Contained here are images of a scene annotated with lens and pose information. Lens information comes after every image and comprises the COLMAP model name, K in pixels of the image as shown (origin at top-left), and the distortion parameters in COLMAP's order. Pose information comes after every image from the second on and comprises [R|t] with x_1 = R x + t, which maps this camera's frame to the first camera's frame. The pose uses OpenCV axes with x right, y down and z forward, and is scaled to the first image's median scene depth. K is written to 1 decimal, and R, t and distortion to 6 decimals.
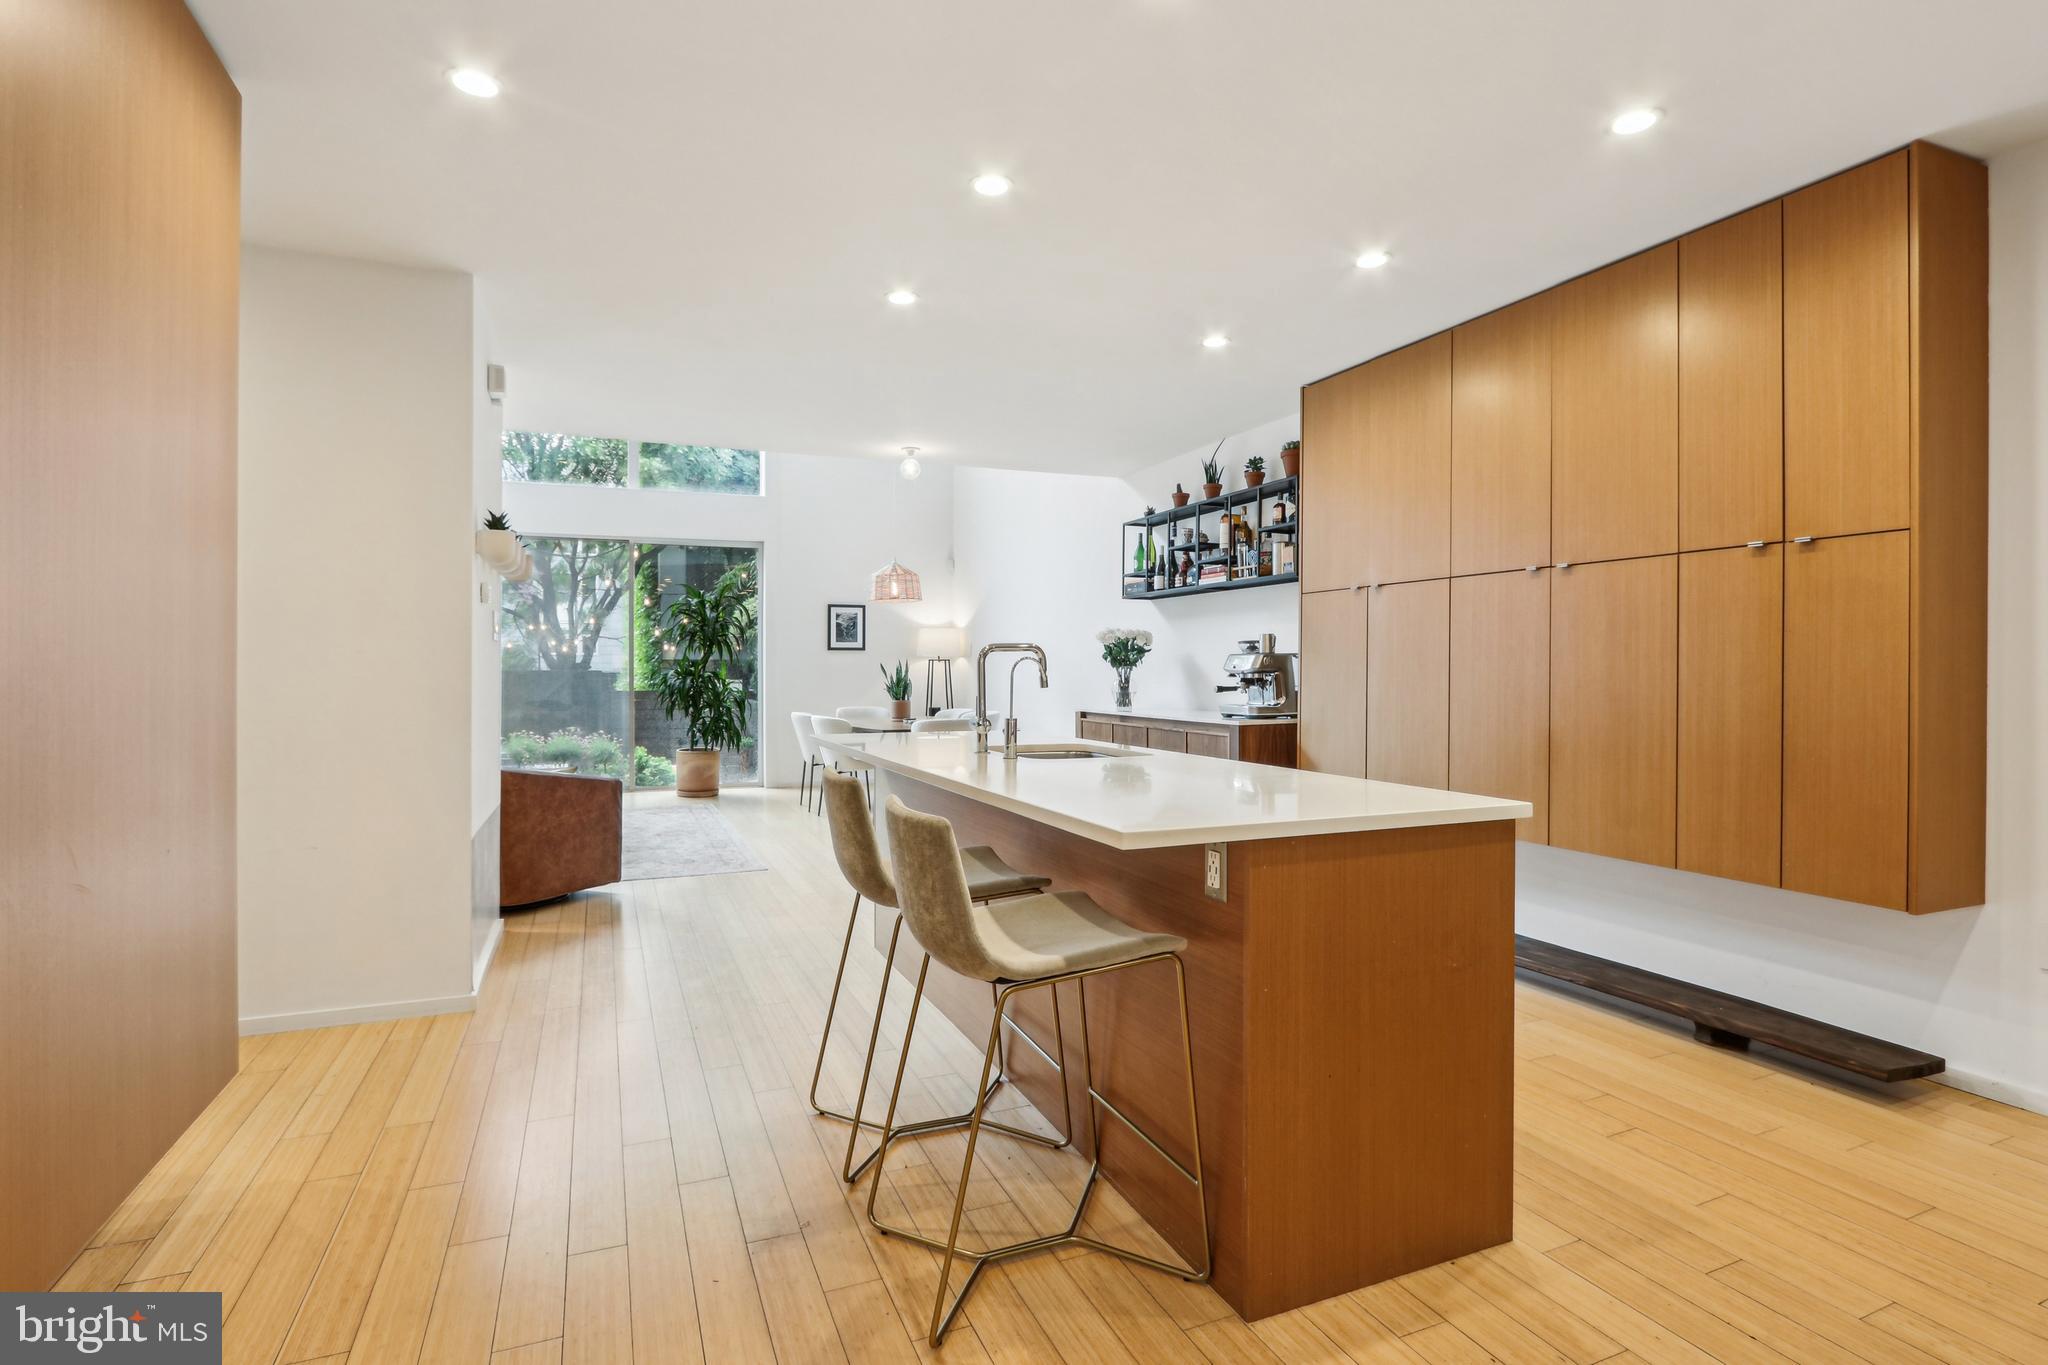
lens RADIAL K [[997.7, 0, 1017.6], [0, 997.7, 672.8], [0, 0, 1]] dist [-0.013119, -0.000192]
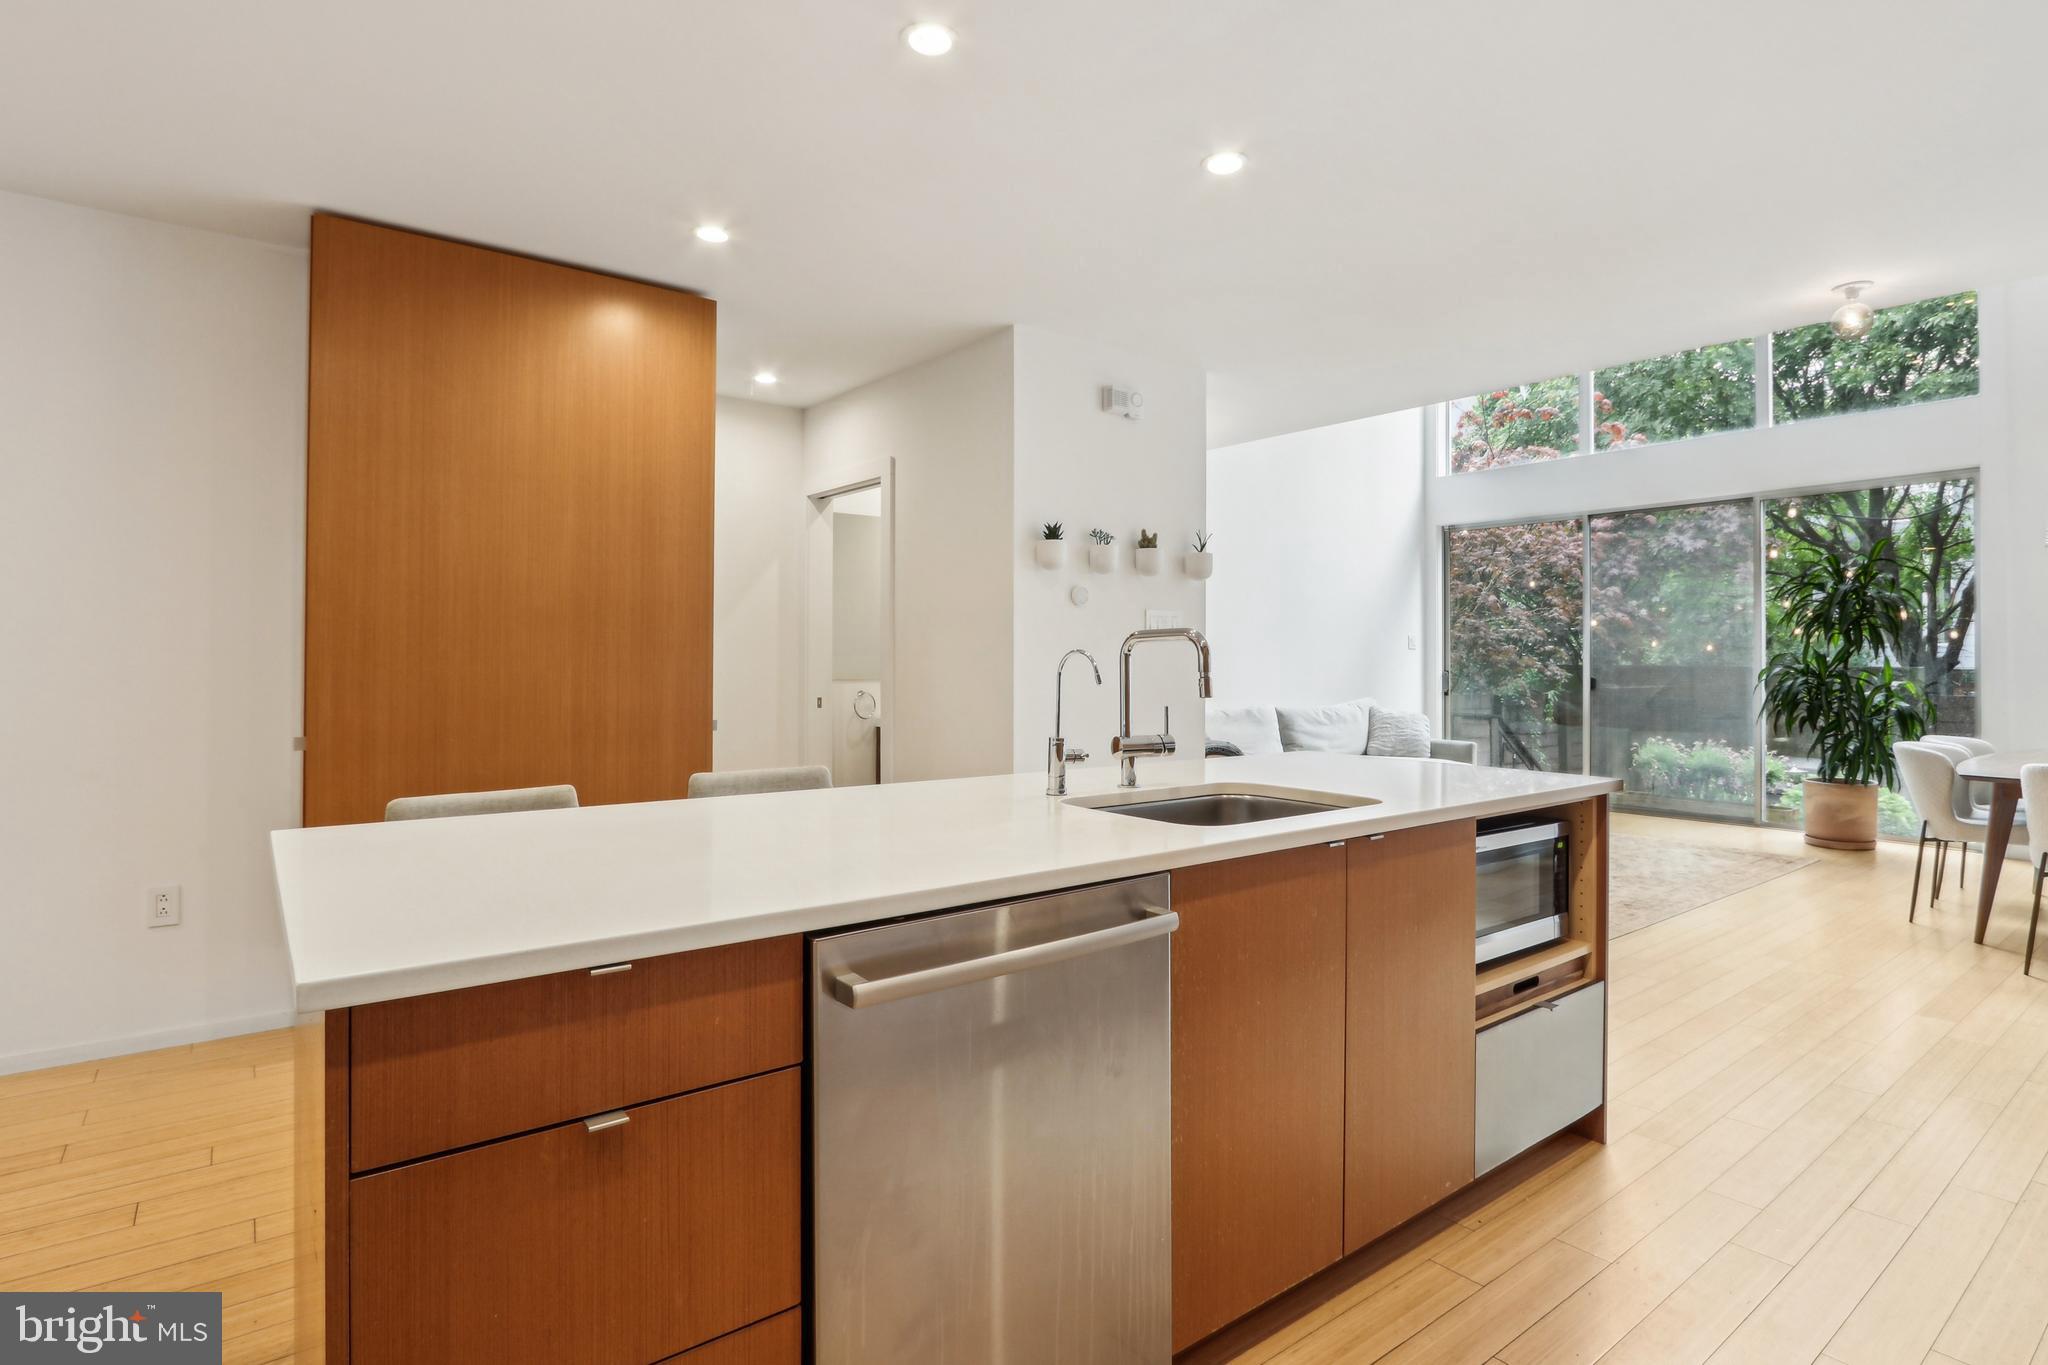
lens RADIAL K [[1016.9, 0, 1023.4], [0, 1016.9, 656.5], [0, 0, 1]] dist [-0.008068, -0.000381]
pose [[0.261906, -0.001113, -0.965093, 0.335927], [-0.009338, 0.999950, -0.003687, -0.003458], [0.965048, 0.009977, 0.261883, 0.389223]]
